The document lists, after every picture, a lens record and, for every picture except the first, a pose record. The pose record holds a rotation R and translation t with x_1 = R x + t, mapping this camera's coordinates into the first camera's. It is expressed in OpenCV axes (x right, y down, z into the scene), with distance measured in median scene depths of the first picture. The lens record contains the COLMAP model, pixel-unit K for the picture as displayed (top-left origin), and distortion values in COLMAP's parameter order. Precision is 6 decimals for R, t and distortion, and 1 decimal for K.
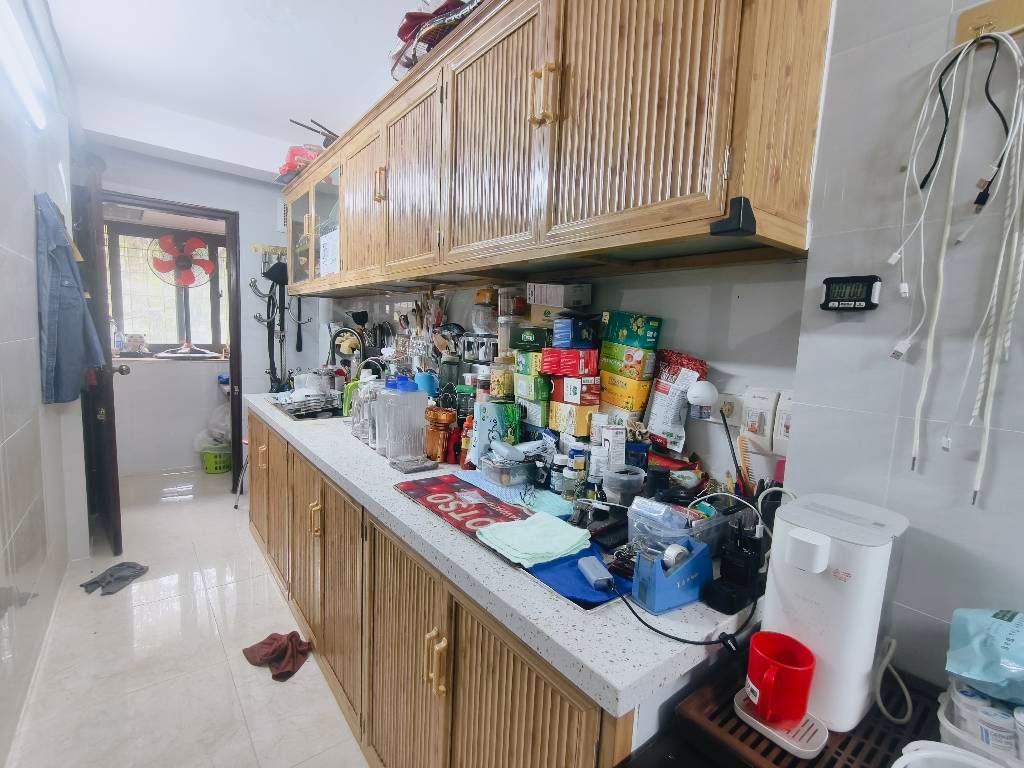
lens RADIAL K [[474.8, 0, 518.6], [0, 474.8, 386.3], [0, 0, 1]] dist [-0.007304, -0.001408]
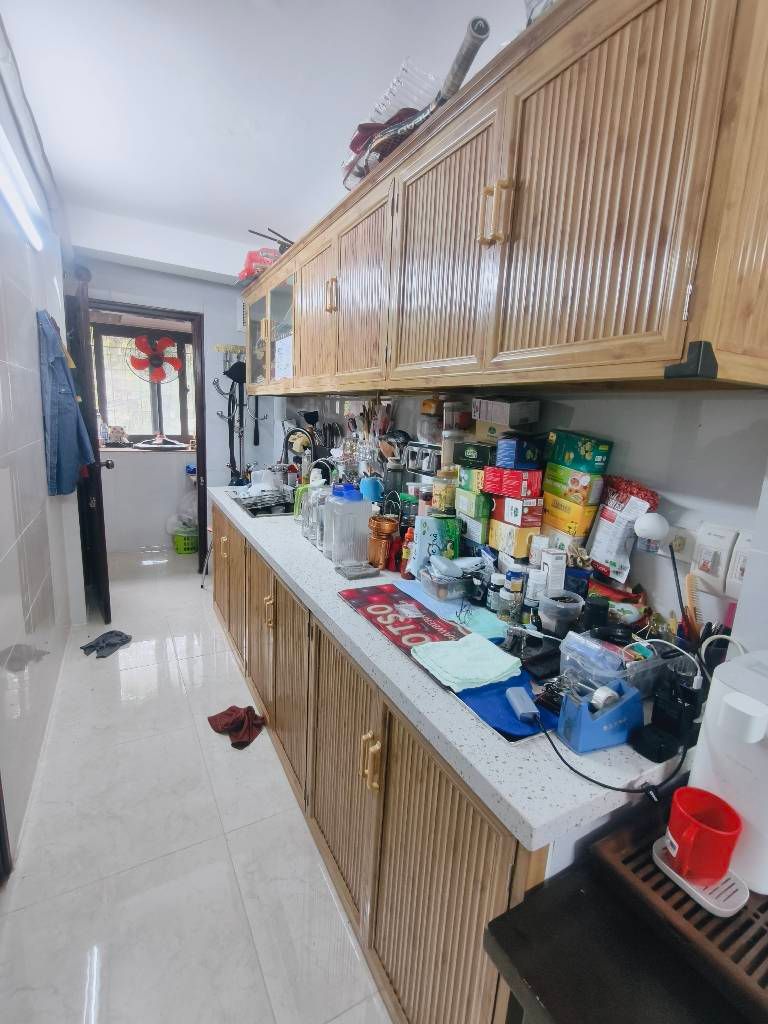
lens RADIAL K [[474.8, 0, 385.3], [0, 474.8, 511.1], [0, 0, 1]] dist [-0.007304, -0.001408]
pose [[0.985317, 0.041069, -0.165721, 0.010642], [-0.027424, 0.996105, 0.083802, -0.054968], [0.168517, -0.078026, 0.982606, -0.018847]]
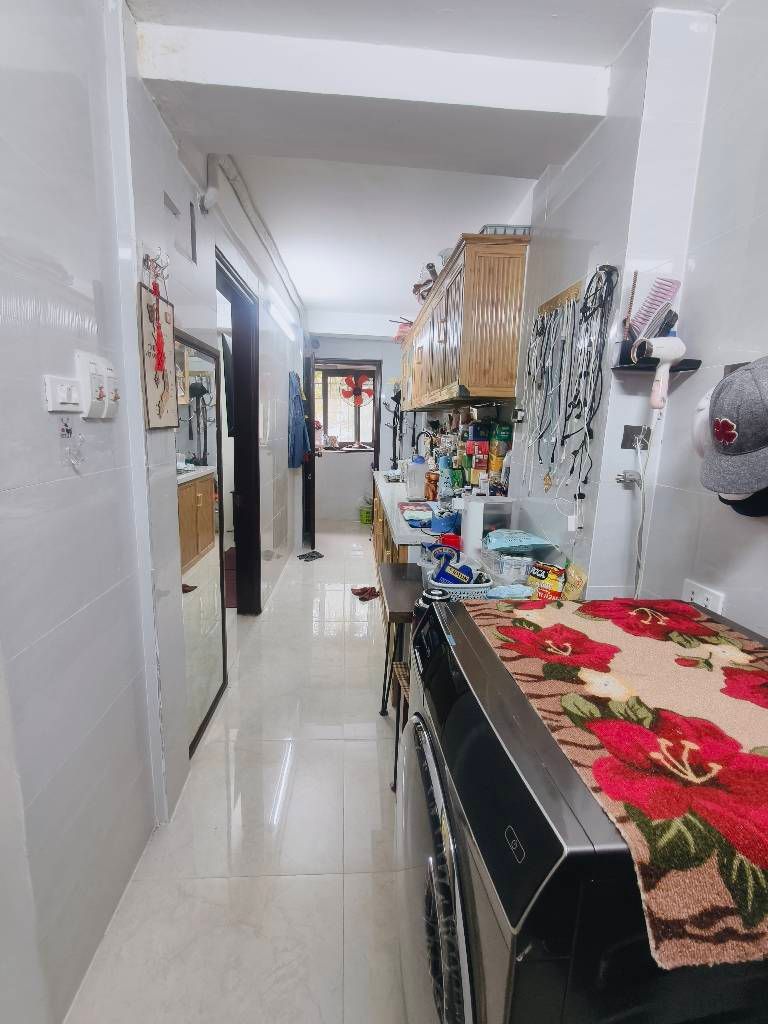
lens RADIAL K [[474.8, 0, 379.7], [0, 474.8, 507.4], [0, 0, 1]] dist [-0.007304, -0.001408]
pose [[0.816443, 0.077617, -0.572185, 0.758005], [-0.054499, 0.996859, 0.057460, 0.087042], [0.574848, -0.015730, 0.818109, -0.697012]]
